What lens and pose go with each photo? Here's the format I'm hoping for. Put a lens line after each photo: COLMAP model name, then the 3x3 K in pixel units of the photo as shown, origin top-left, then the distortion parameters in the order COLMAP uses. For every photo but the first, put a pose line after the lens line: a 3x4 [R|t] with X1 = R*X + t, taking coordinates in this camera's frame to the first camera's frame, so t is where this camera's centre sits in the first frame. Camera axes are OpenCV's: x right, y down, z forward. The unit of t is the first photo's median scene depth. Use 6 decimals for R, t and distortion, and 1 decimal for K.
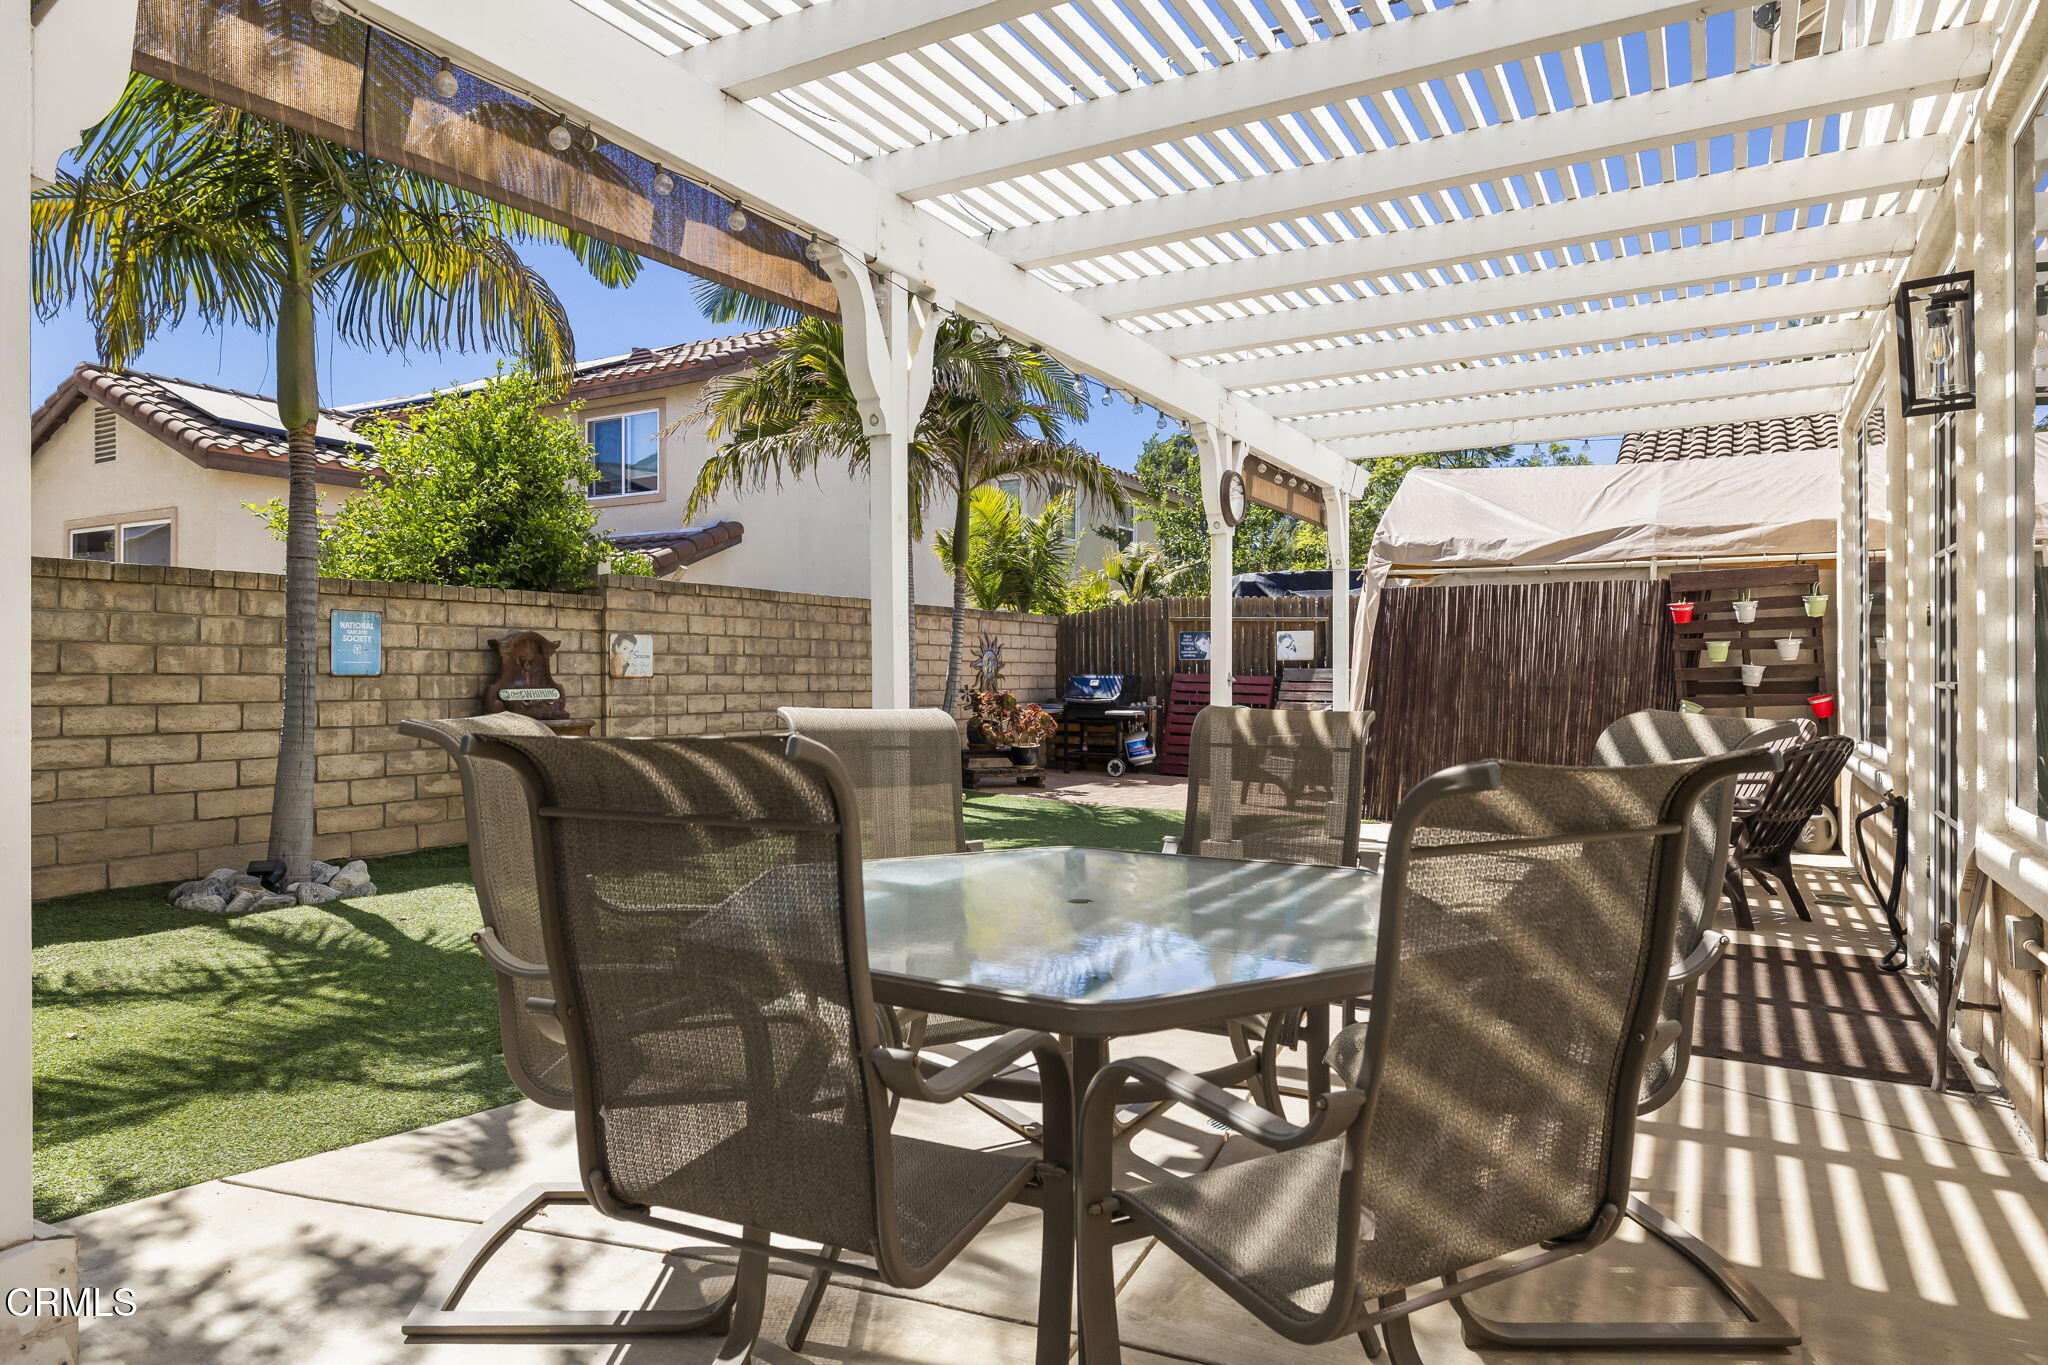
lens RADIAL K [[1262.9, 0, 1019.2], [0, 1262.9, 671.8], [0, 0, 1]] dist [-0.006720, 0.004857]
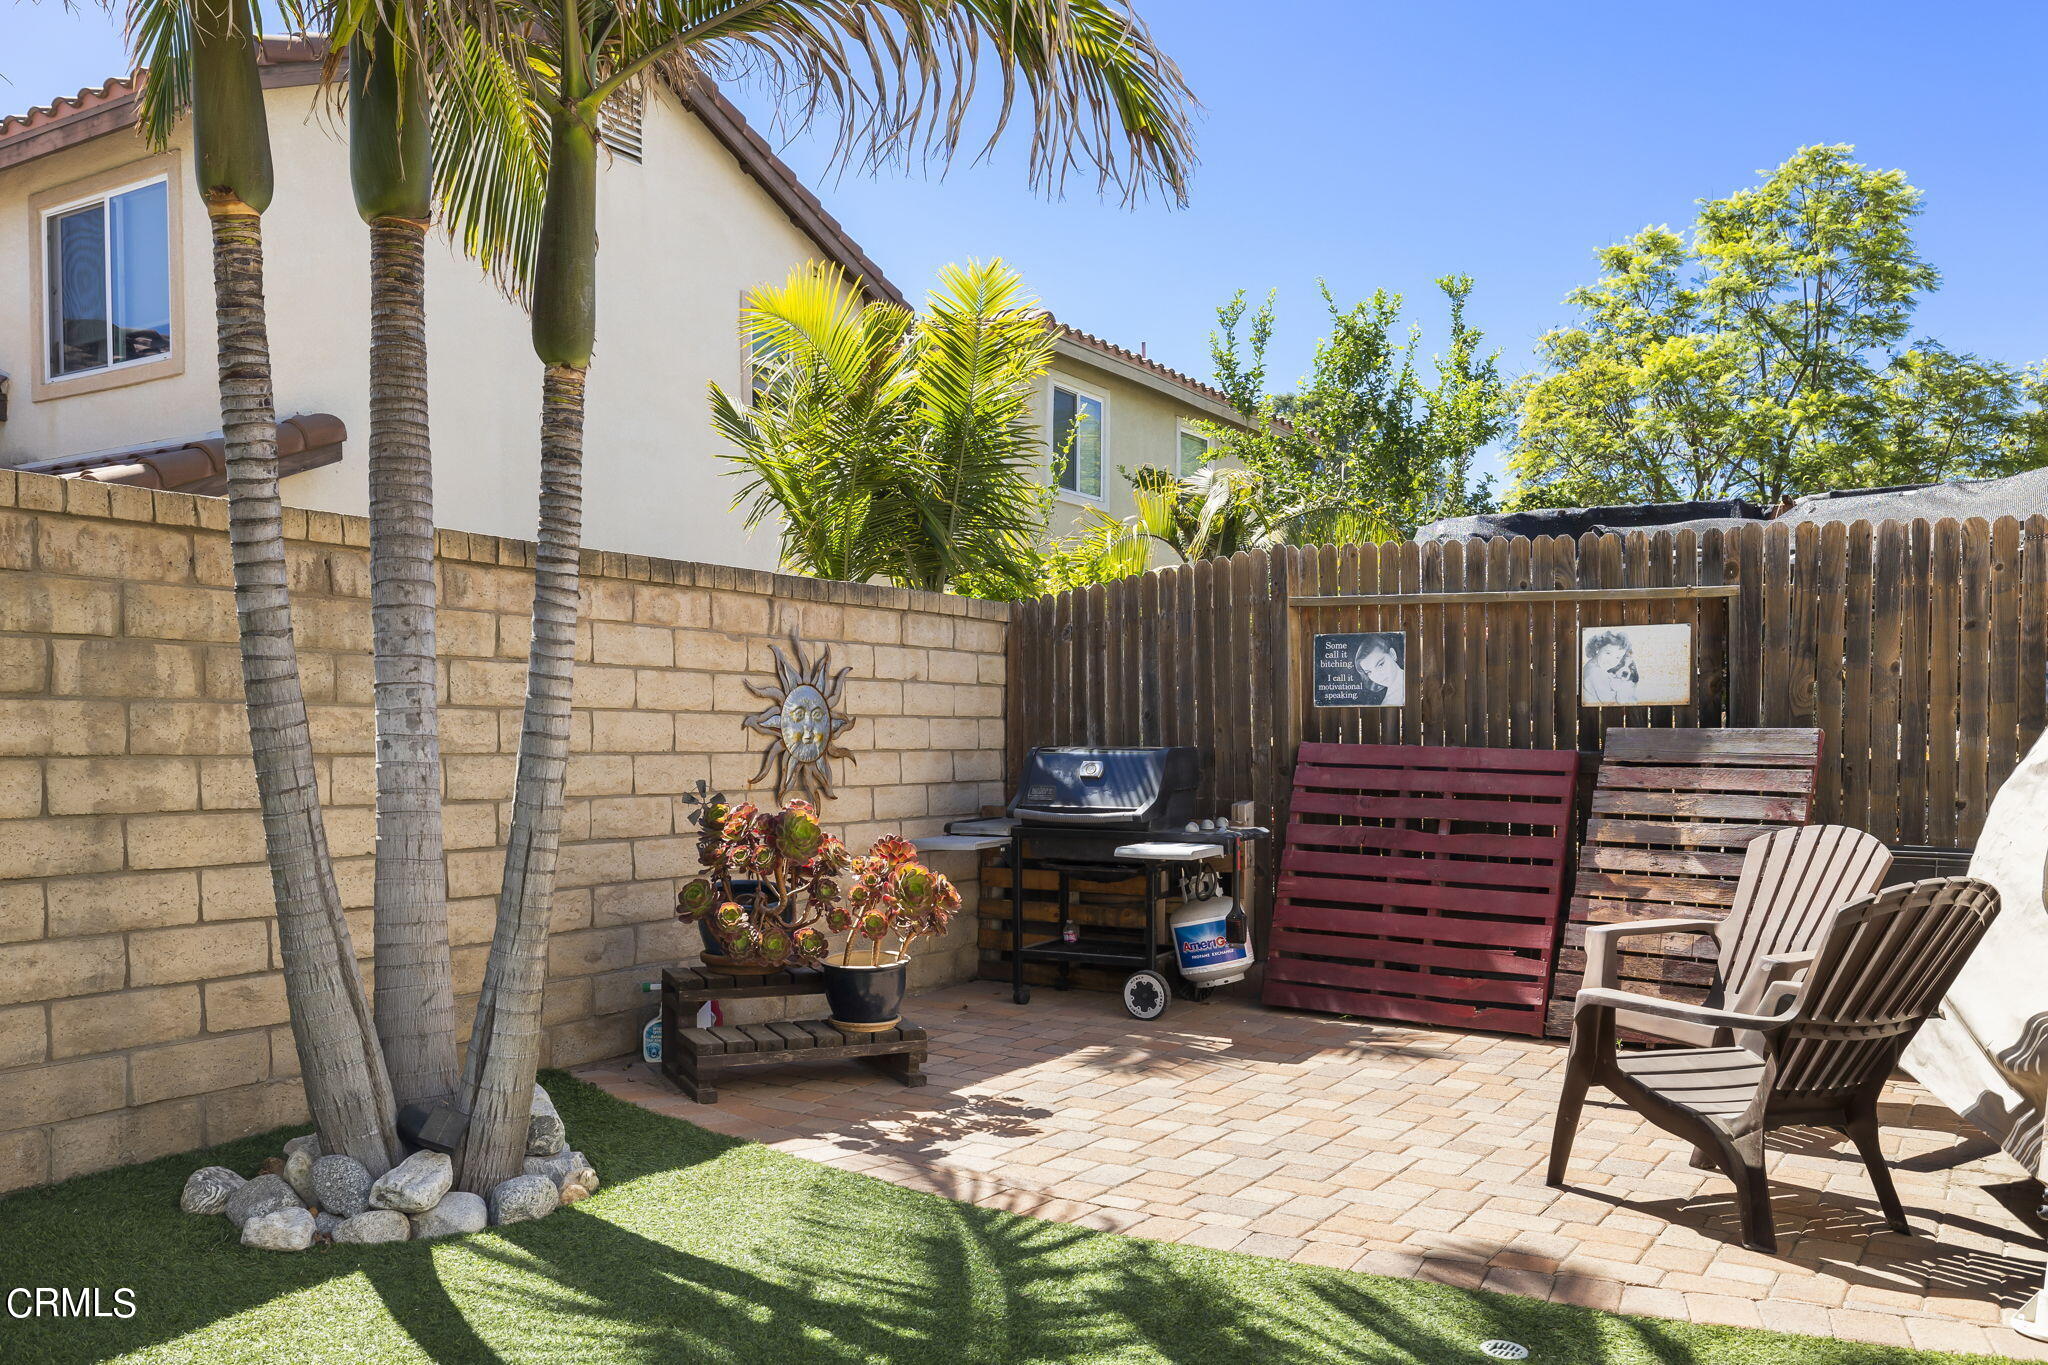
lens RADIAL K [[1667.9, 0, 1007.0], [0, 1667.9, 767.2], [0, 0, 1]] dist [0.011867, -0.003441]
pose [[0.999411, -0.004829, -0.033984, 0.051498], [0.005464, 0.999812, 0.018615, -0.001221], [0.033887, -0.018790, 0.999249, 0.497518]]
